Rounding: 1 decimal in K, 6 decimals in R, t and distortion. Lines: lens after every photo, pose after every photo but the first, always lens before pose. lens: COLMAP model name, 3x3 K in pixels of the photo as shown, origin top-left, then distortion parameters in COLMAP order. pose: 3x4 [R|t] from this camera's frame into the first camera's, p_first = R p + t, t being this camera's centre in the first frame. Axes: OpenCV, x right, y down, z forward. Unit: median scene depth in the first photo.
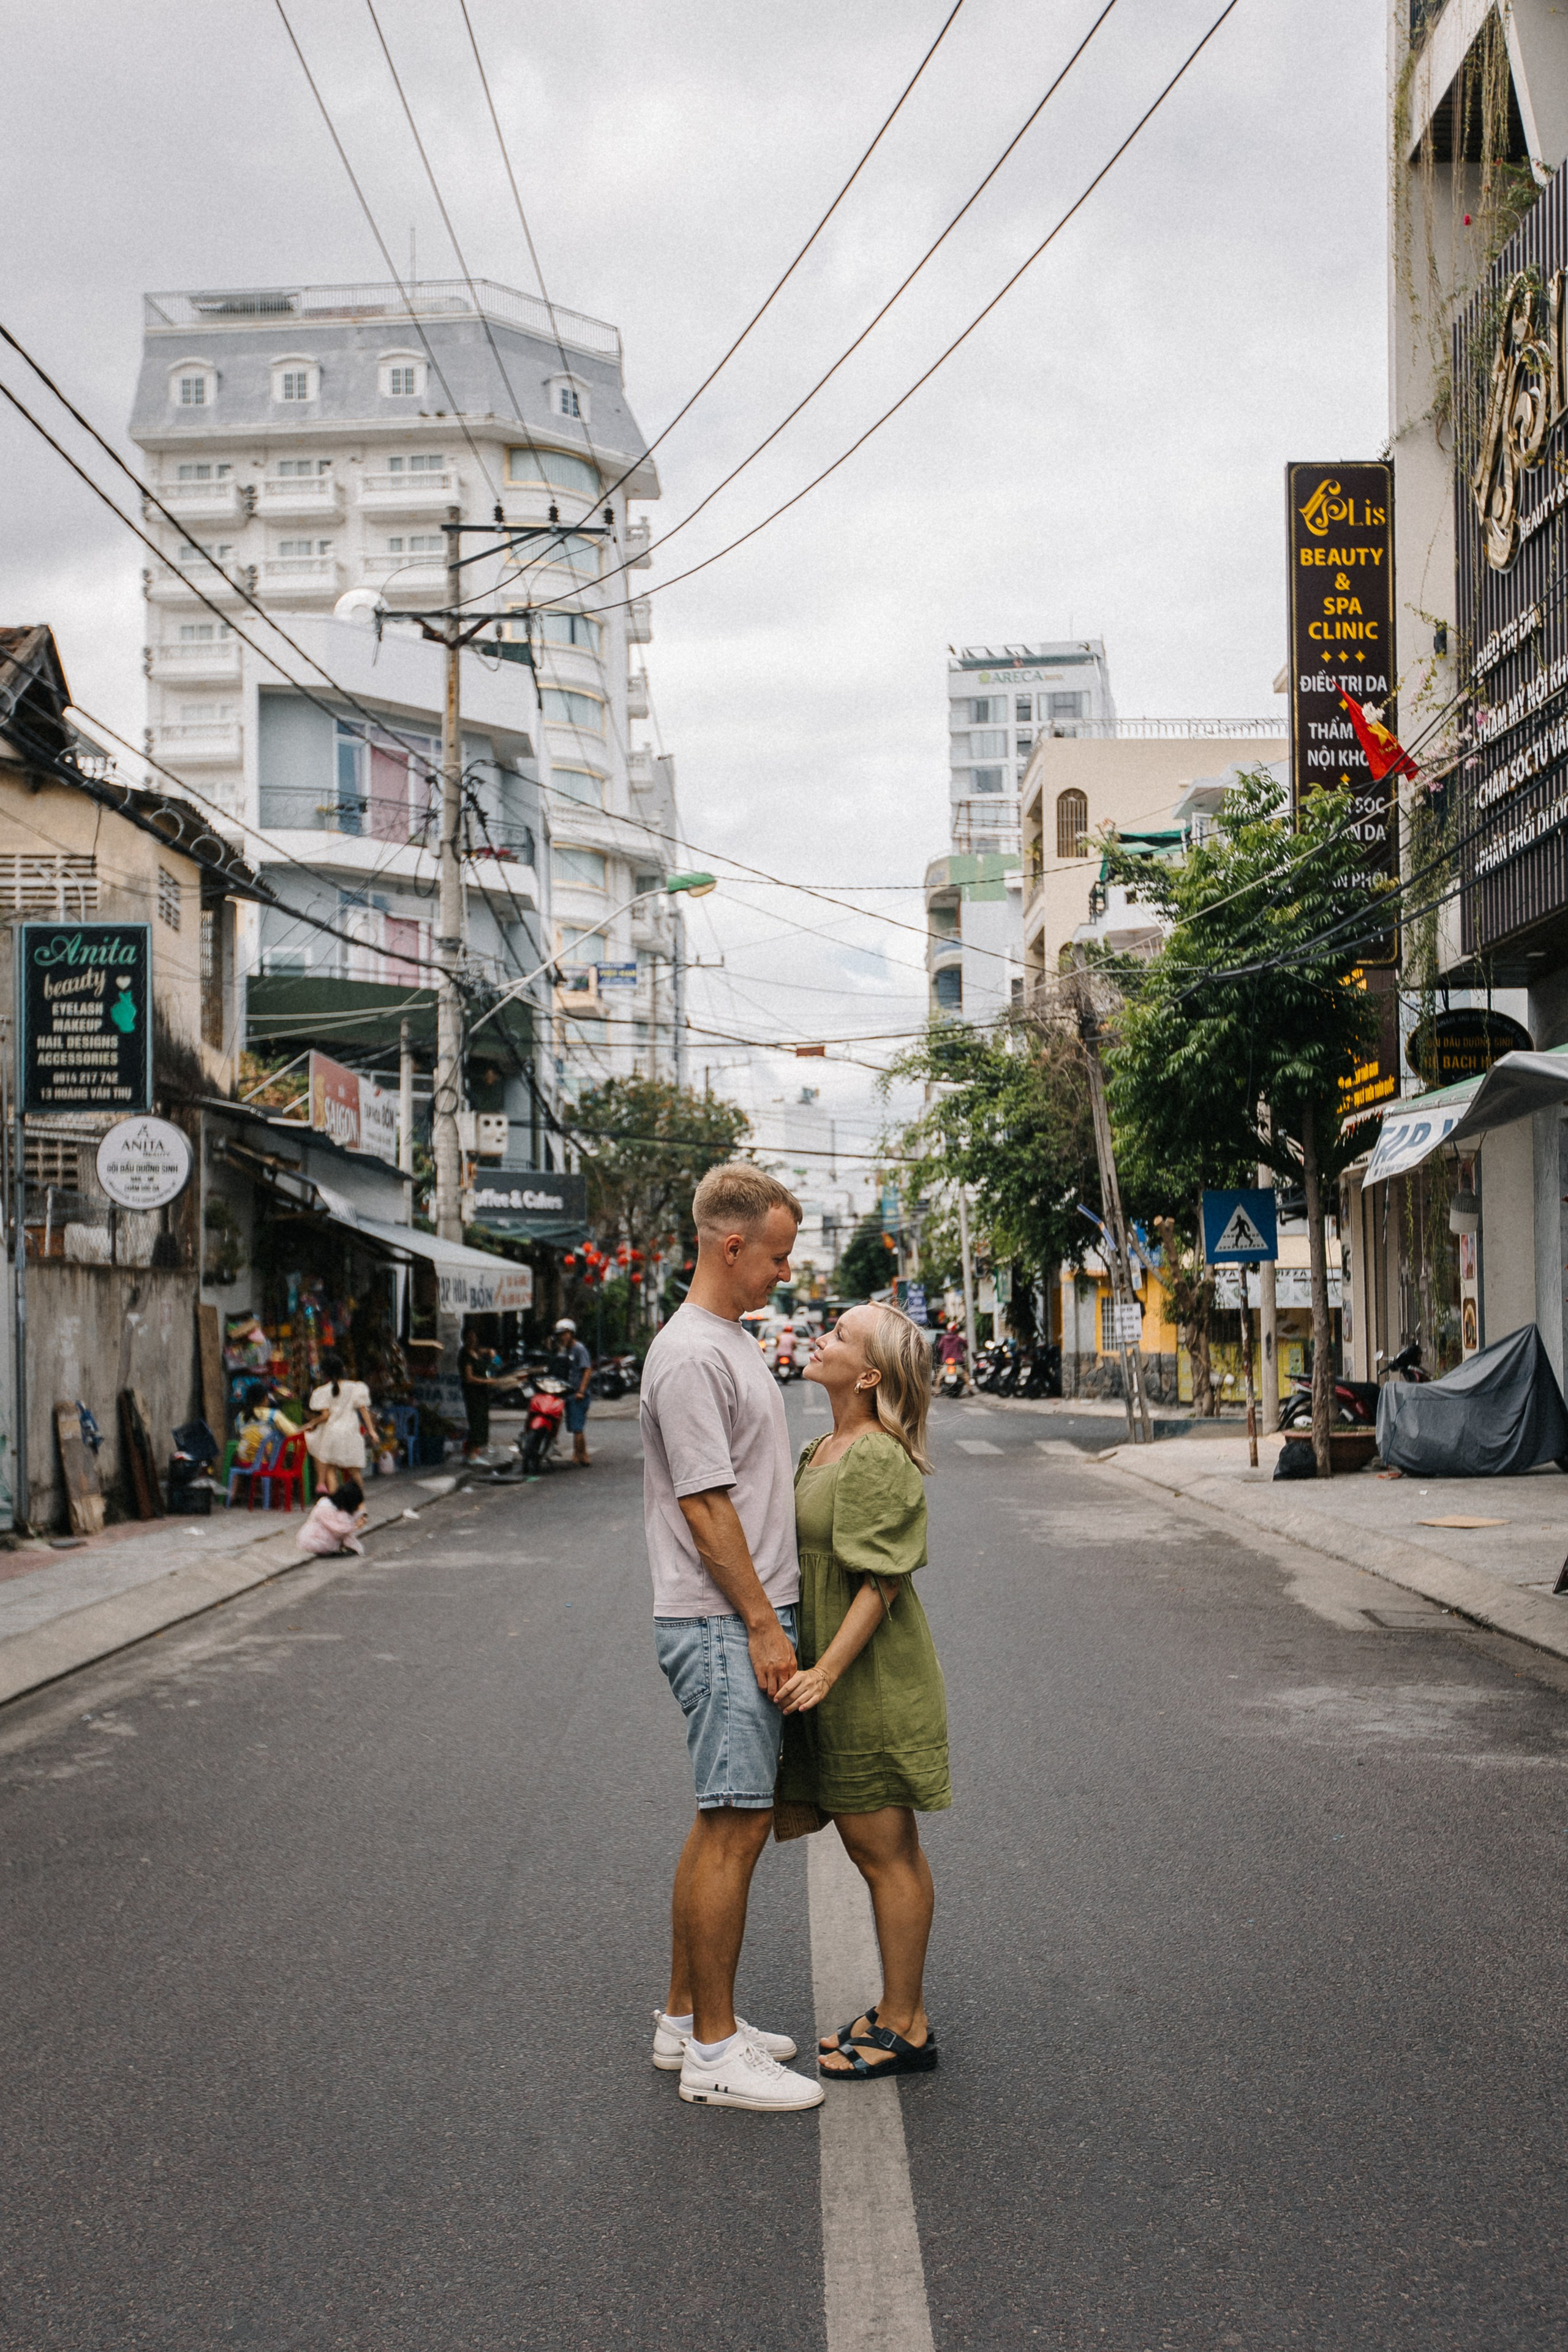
lens RADIAL K [[3956.5, 0, 784.0], [0, 3956.5, 1176.0], [0, 0, 1]] dist [-0.000187, 0.042028]
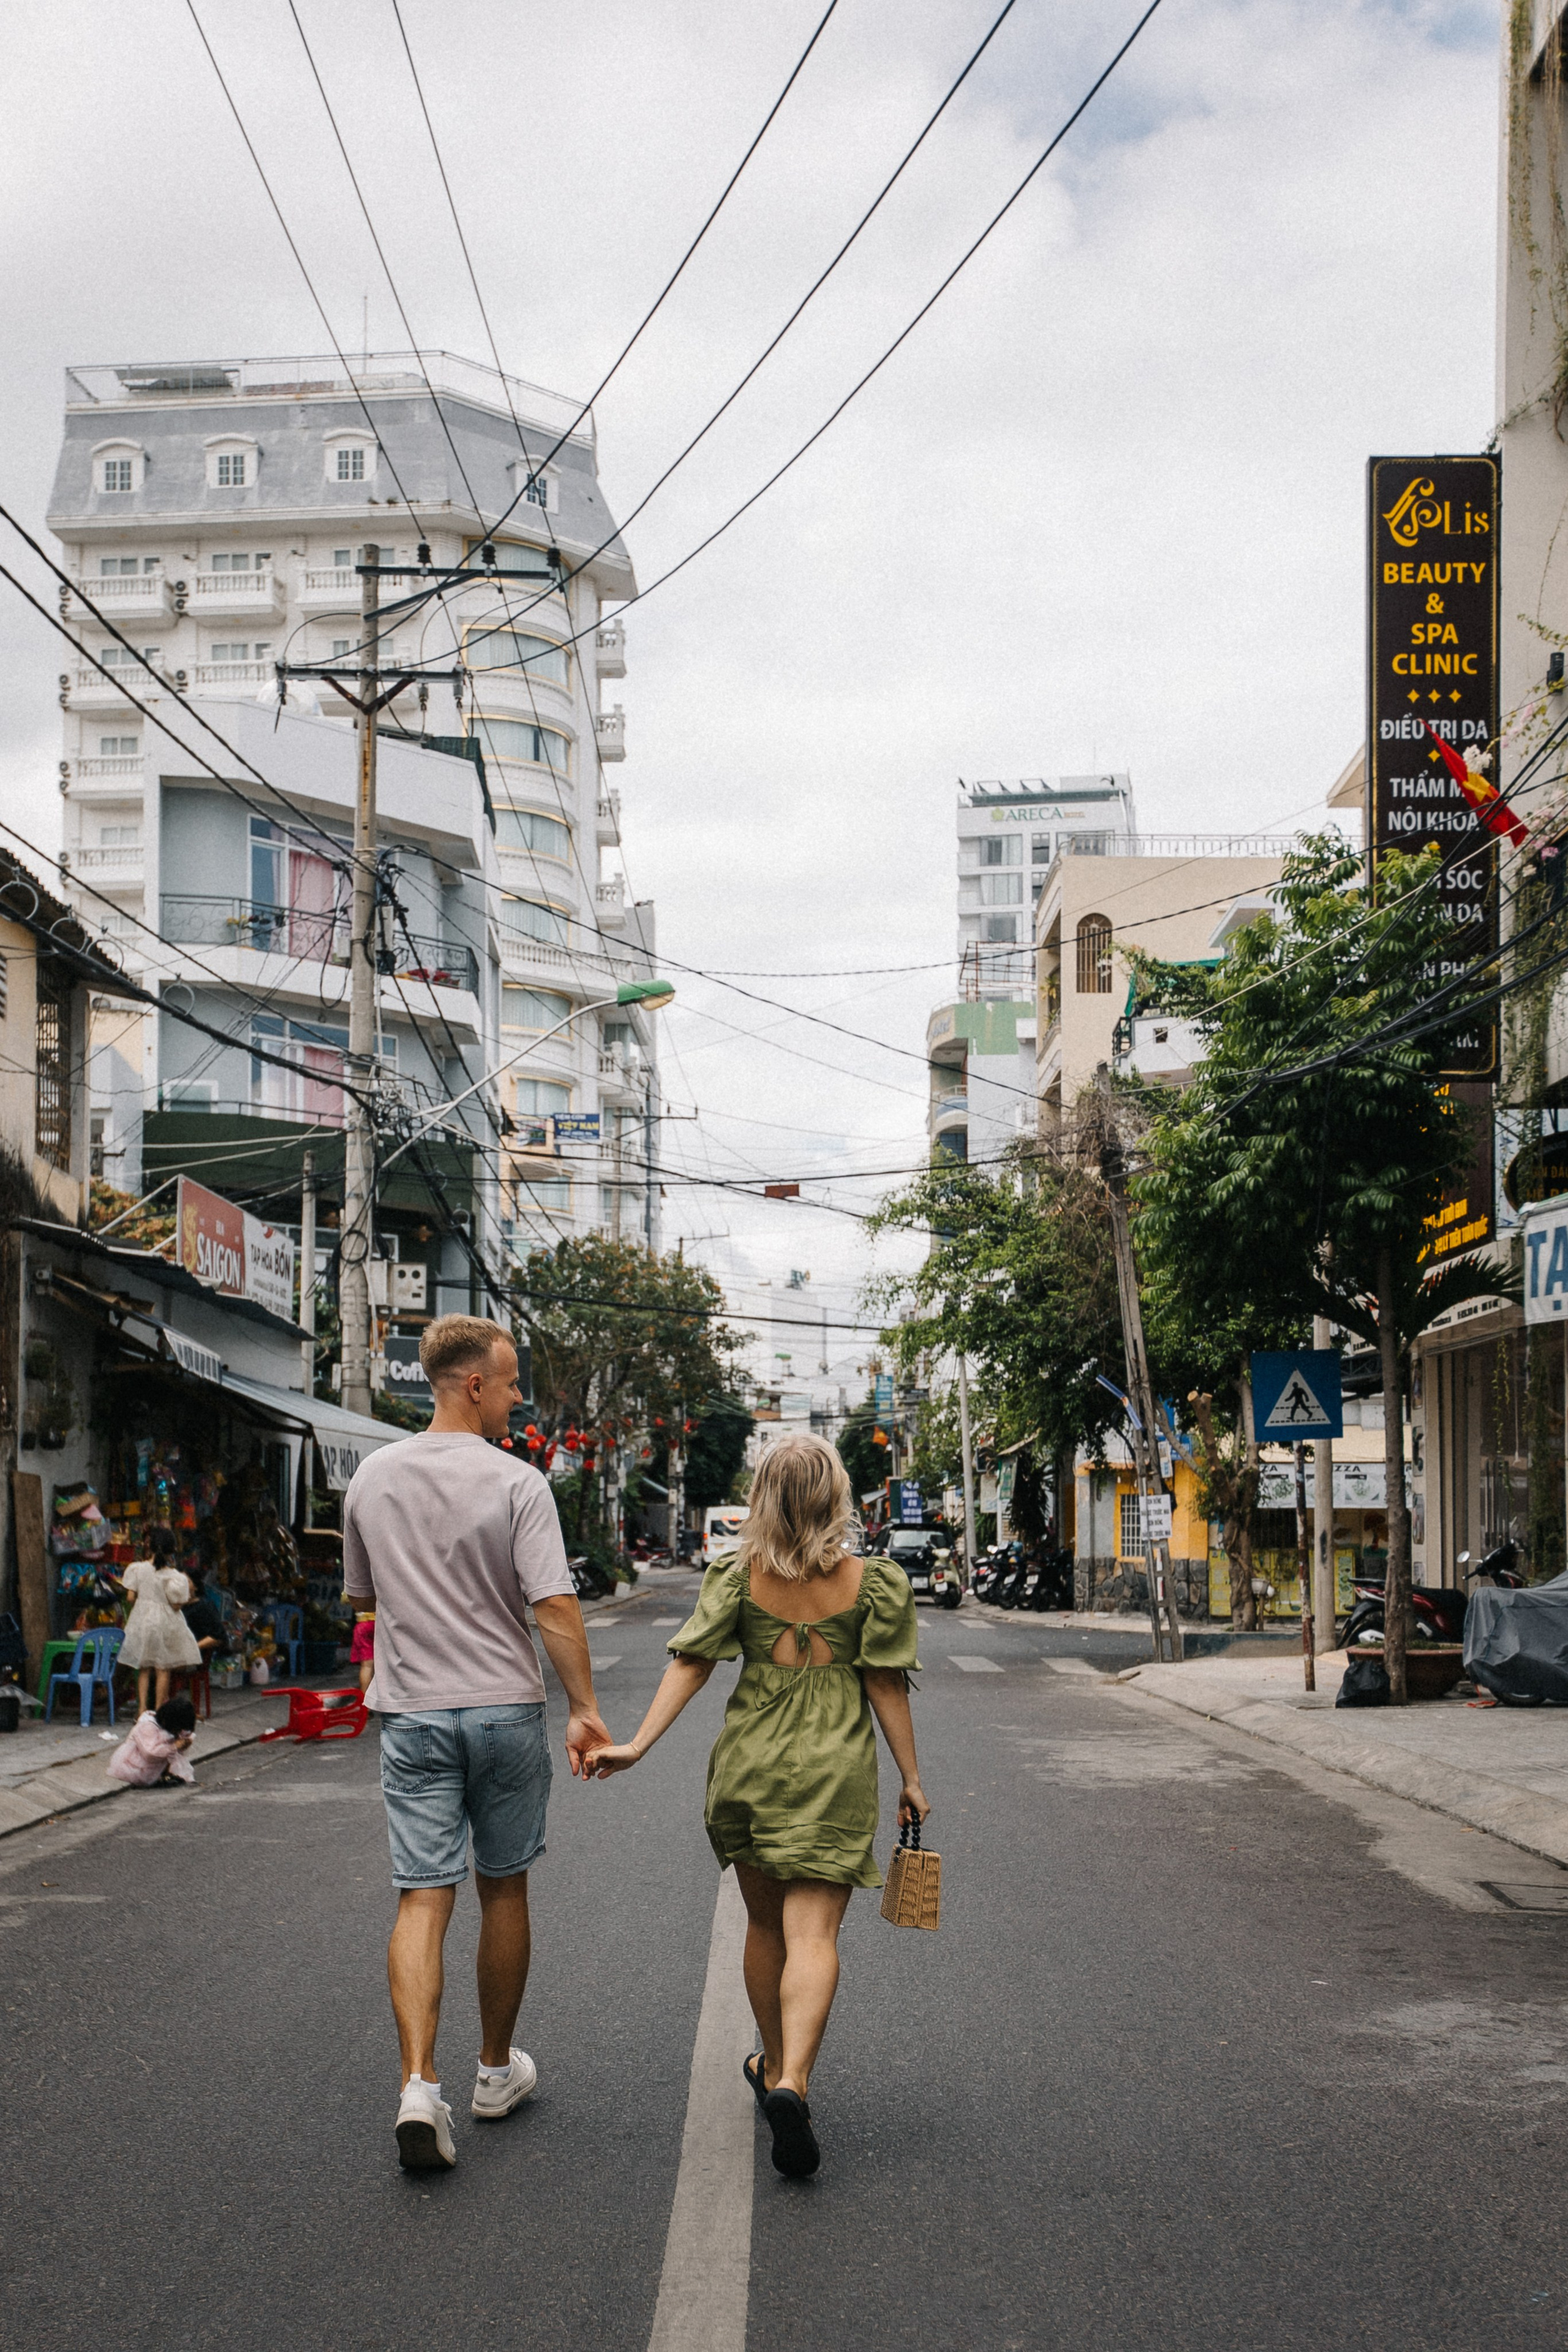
lens RADIAL K [[4192.4, 0, 781.9], [0, 4192.4, 1329.9], [0, 0, 1]] dist [-0.033077, 0.932852]
pose [[0.999898, 0.014260, 0.000304, 0.006470], [-0.014255, 0.999824, -0.012173, 0.008484], [-0.000478, 0.012168, 0.999926, 0.102574]]
